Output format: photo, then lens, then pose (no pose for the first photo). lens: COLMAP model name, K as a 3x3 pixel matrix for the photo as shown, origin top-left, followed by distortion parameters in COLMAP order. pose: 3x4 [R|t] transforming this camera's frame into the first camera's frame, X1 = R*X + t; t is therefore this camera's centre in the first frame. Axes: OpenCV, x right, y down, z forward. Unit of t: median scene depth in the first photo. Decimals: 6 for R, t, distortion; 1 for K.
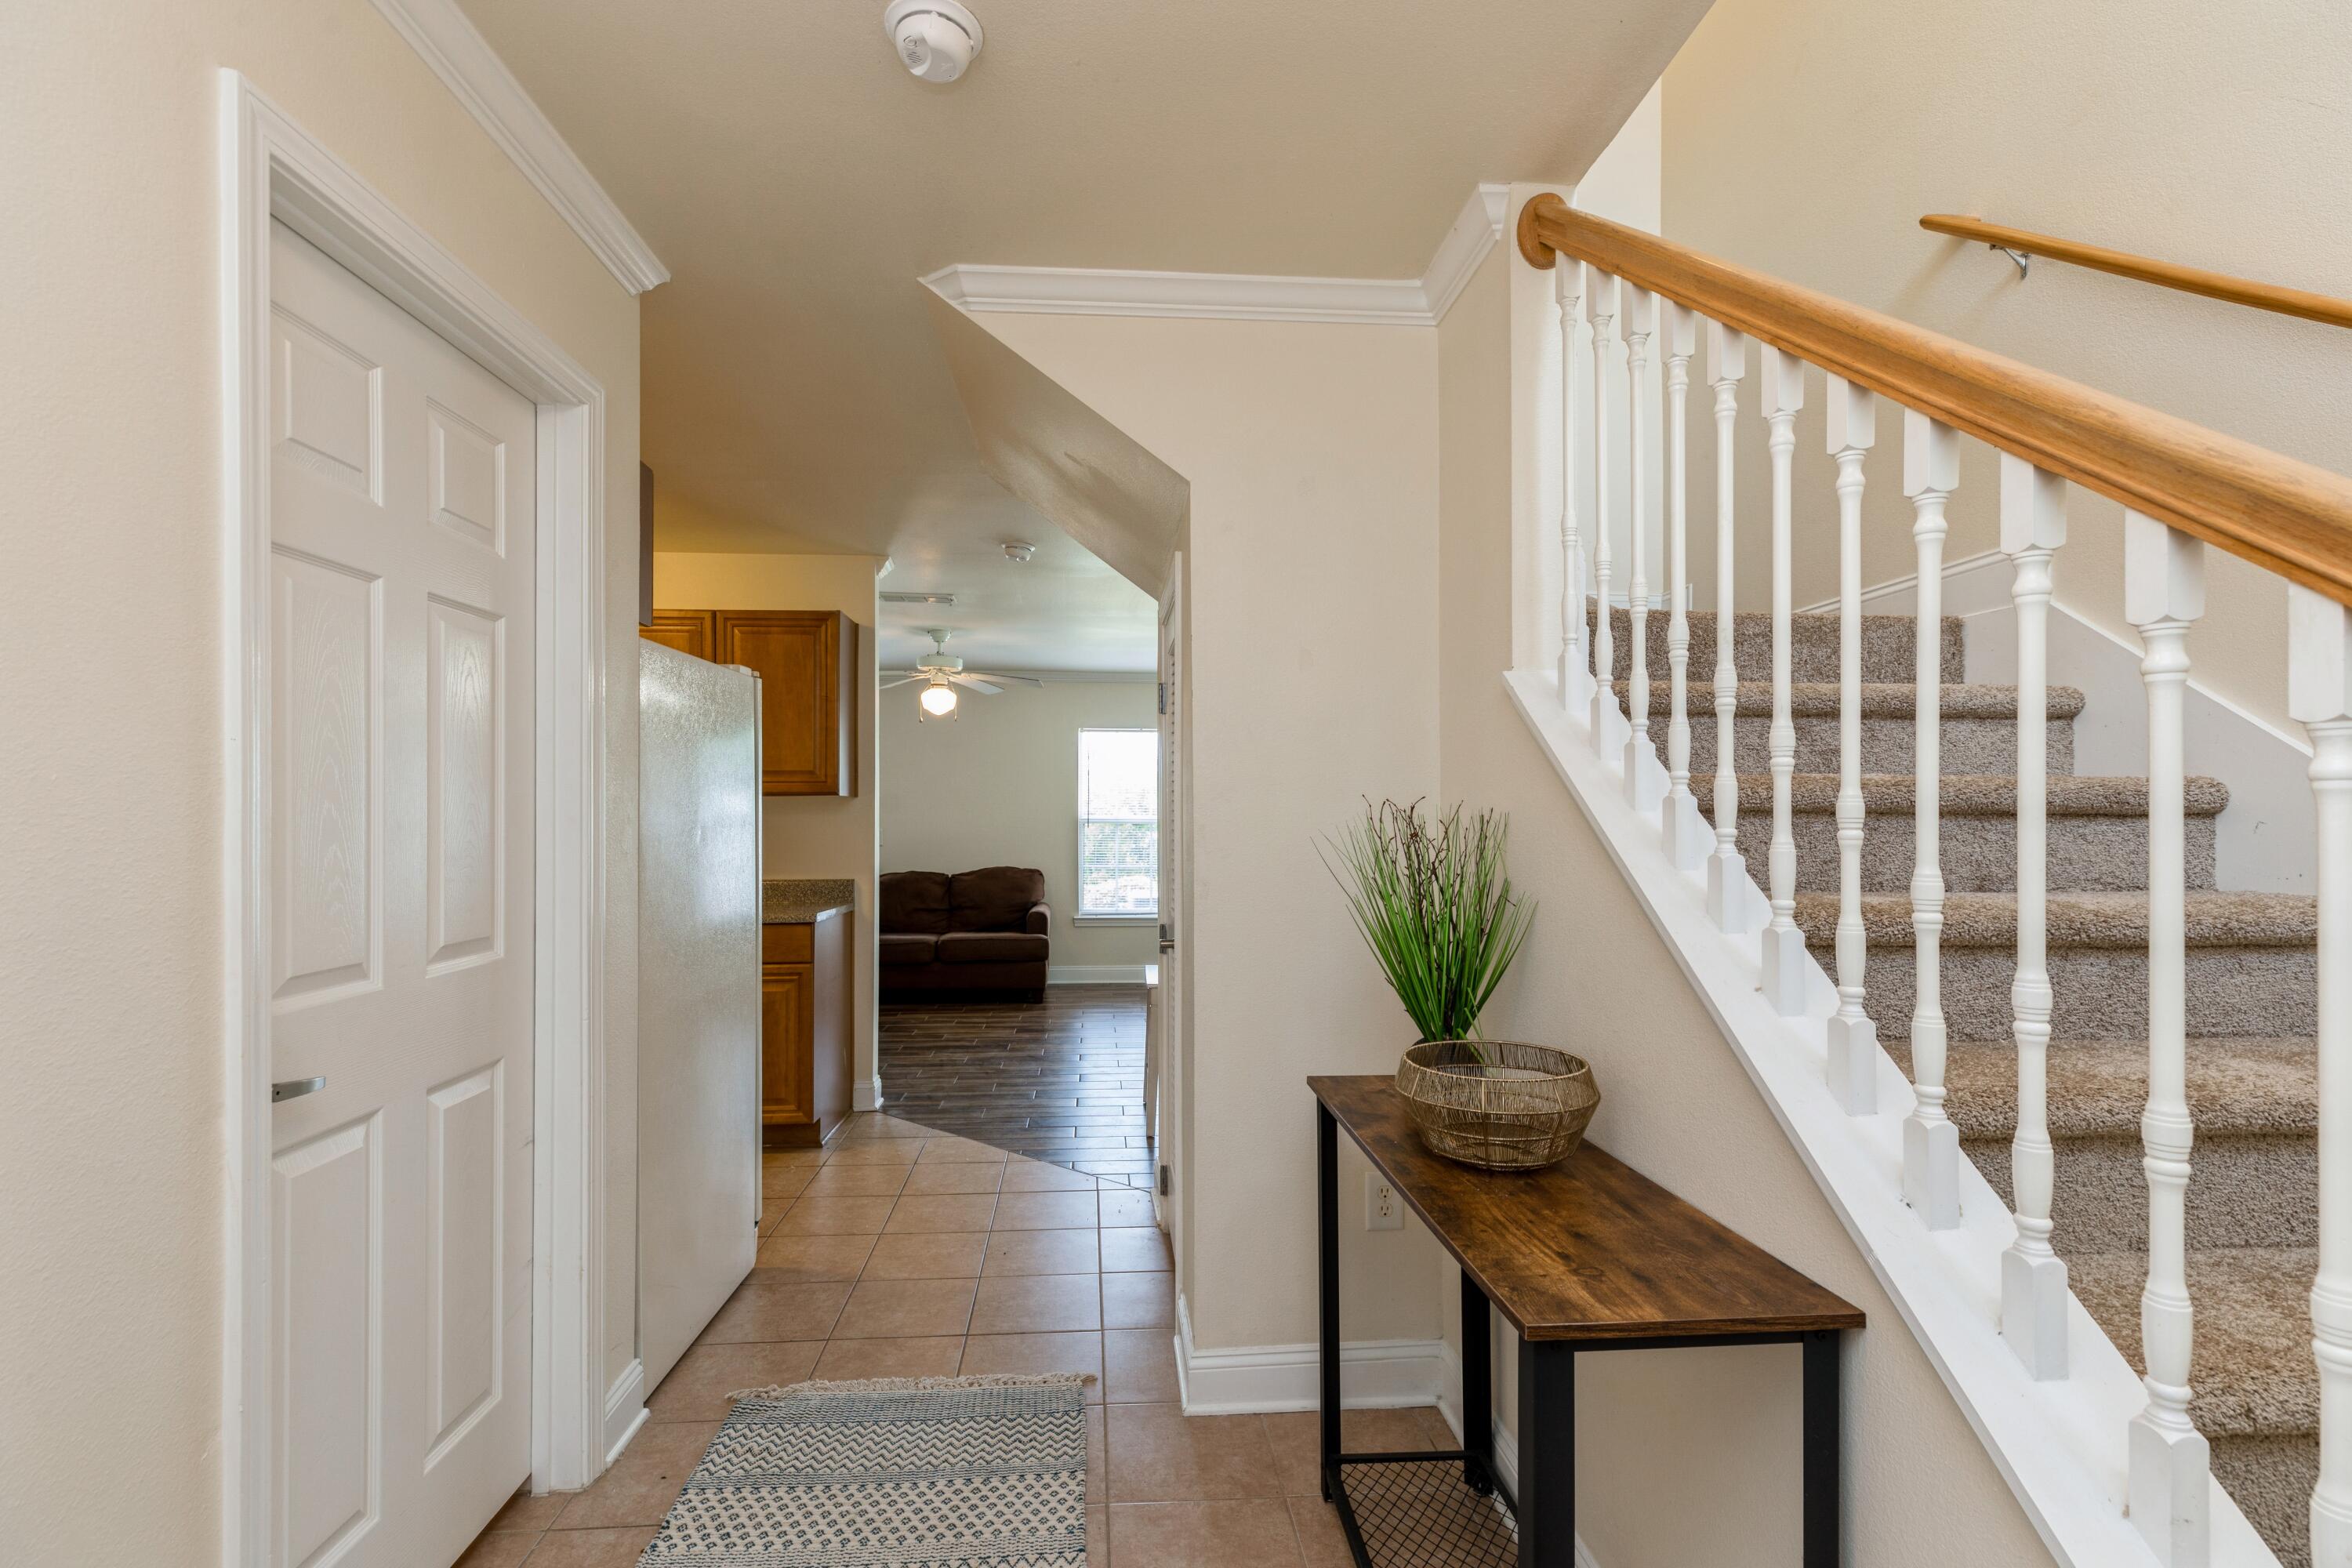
lens RADIAL K [[1062.2, 0, 1173.8], [0, 1062.2, 830.2], [0, 0, 1]] dist [0.002080, -0.000011]
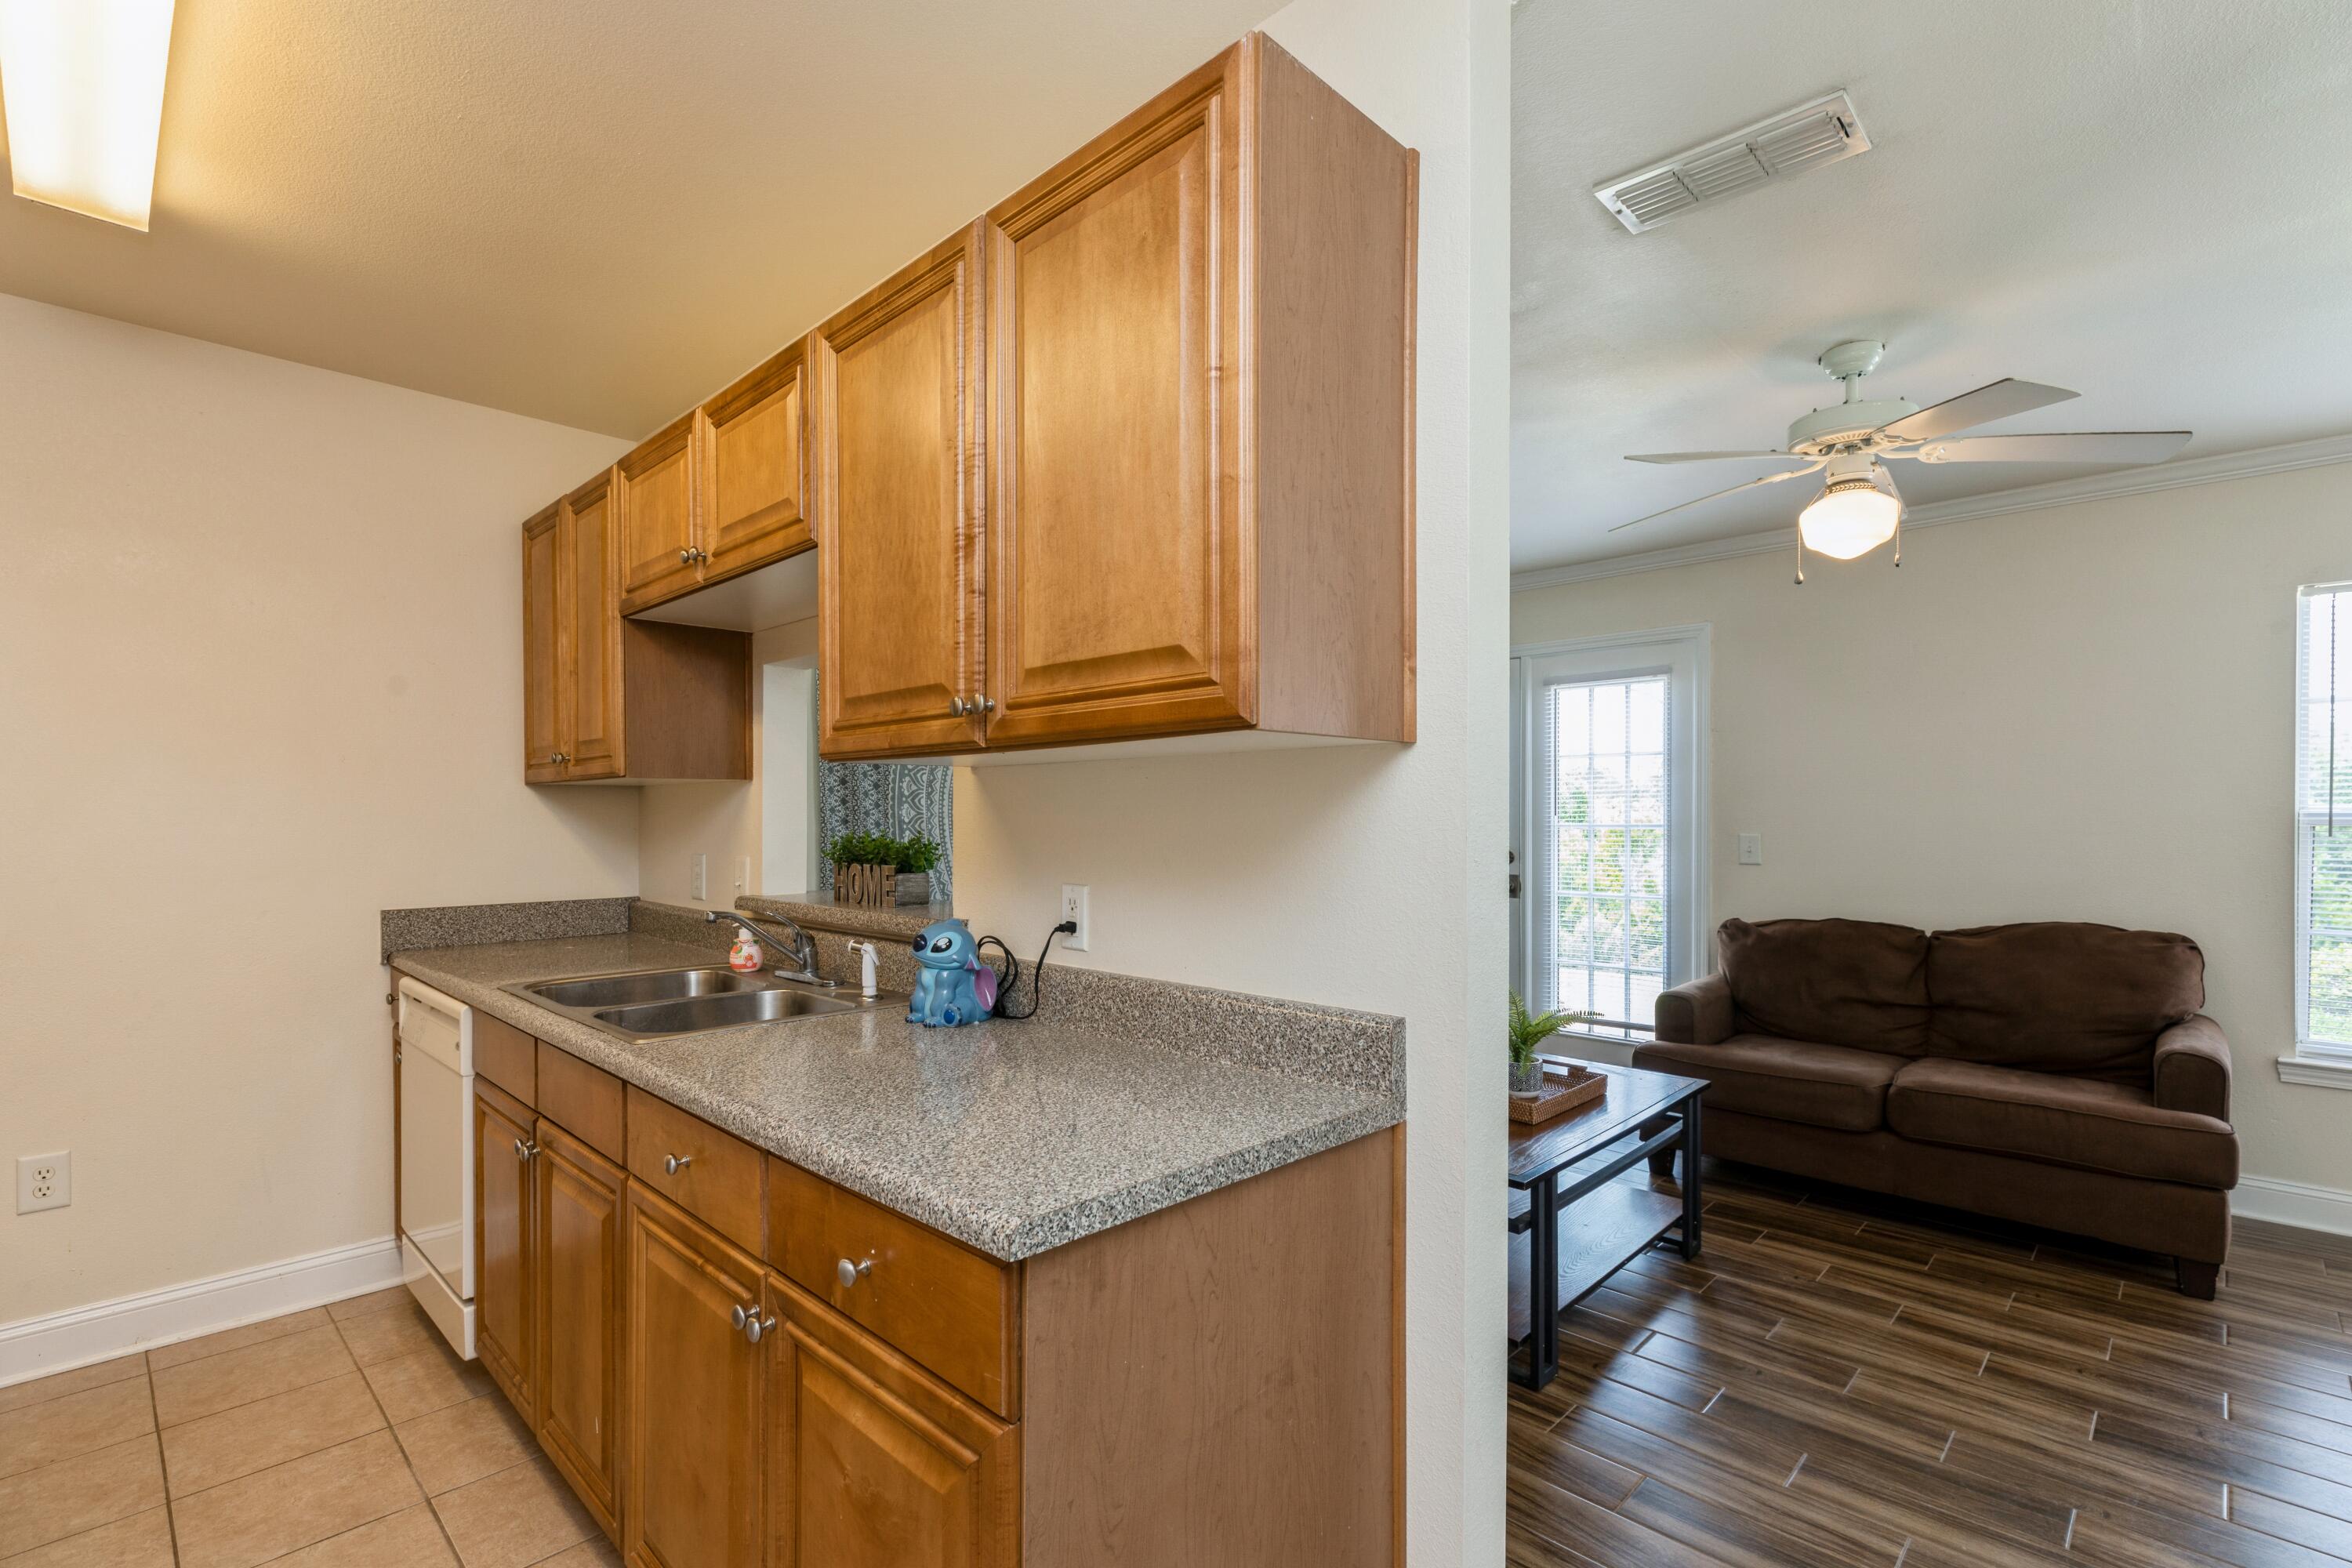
lens RADIAL K [[1055.5, 0, 1181.2], [0, 1055.5, 795.0], [0, 0, 1]] dist [0.014801, 0.000222]
pose [[0.651802, -0.020902, -0.758101, -0.069255], [-0.003251, 0.999534, -0.030354, -0.004118], [0.758382, 0.022250, 0.651431, 0.455901]]
